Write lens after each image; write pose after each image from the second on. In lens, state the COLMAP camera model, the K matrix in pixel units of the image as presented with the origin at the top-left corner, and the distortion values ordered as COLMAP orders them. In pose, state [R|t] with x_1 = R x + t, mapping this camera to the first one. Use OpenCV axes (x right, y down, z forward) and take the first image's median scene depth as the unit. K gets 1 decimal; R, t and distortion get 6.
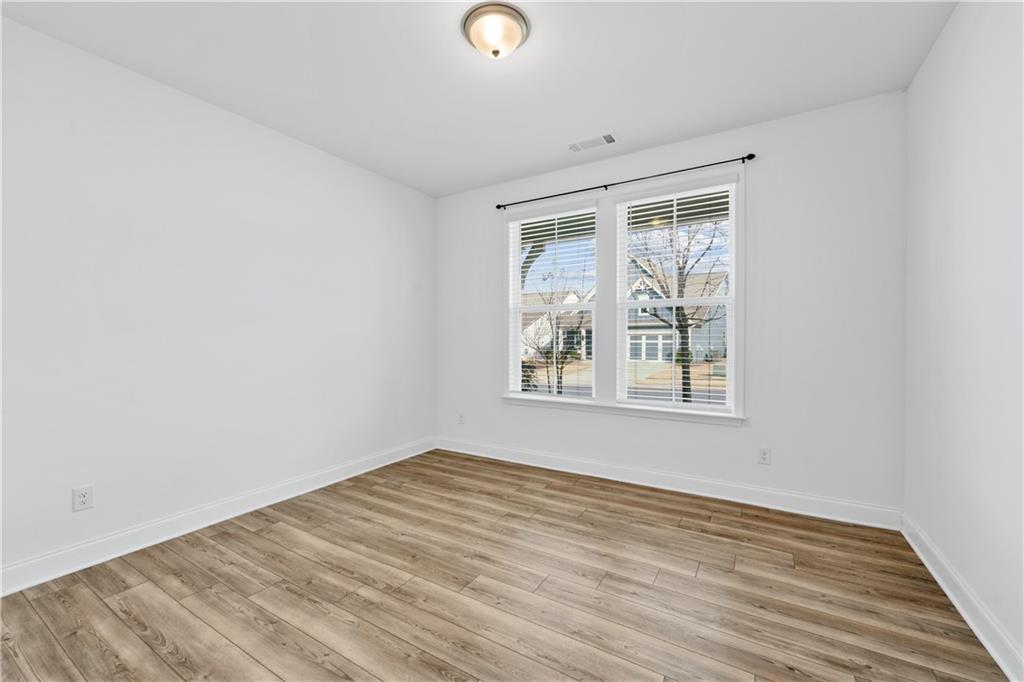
lens RADIAL K [[411.5, 0, 511.4], [0, 411.5, 337.7], [0, 0, 1]] dist [-0.001303, 0.000207]
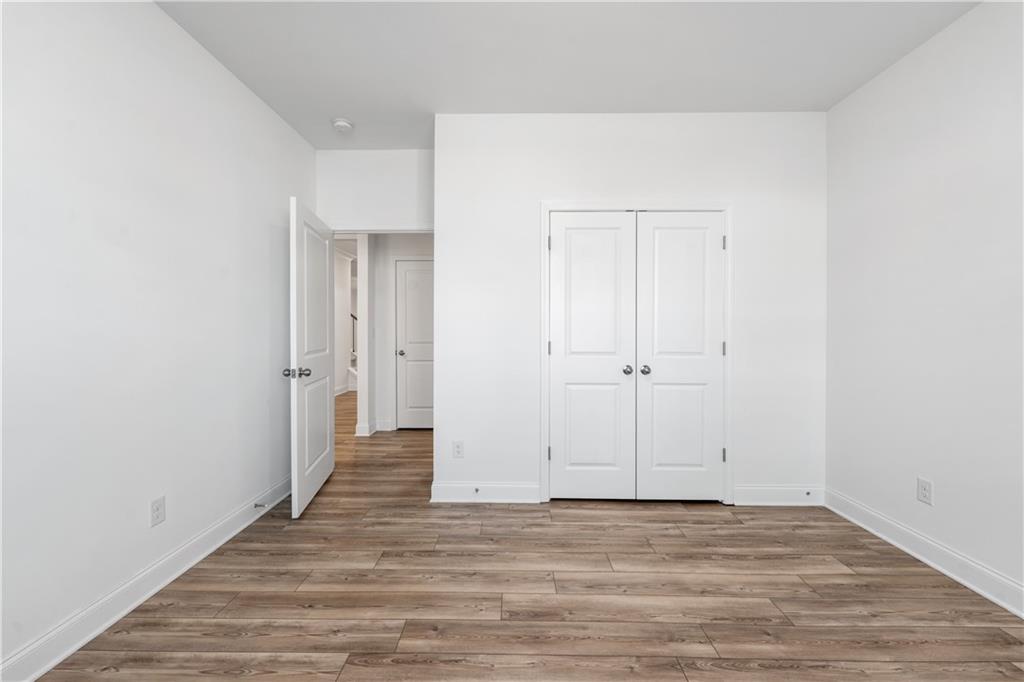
lens RADIAL K [[411.5, 0, 513.4], [0, 411.5, 338.4], [0, 0, 1]] dist [-0.001303, 0.000207]
pose [[-0.861557, 0.008520, -0.507589, 0.365188], [0.001464, 0.999897, 0.014300, 0.003704], [0.507659, 0.011577, -0.861480, 1.525502]]
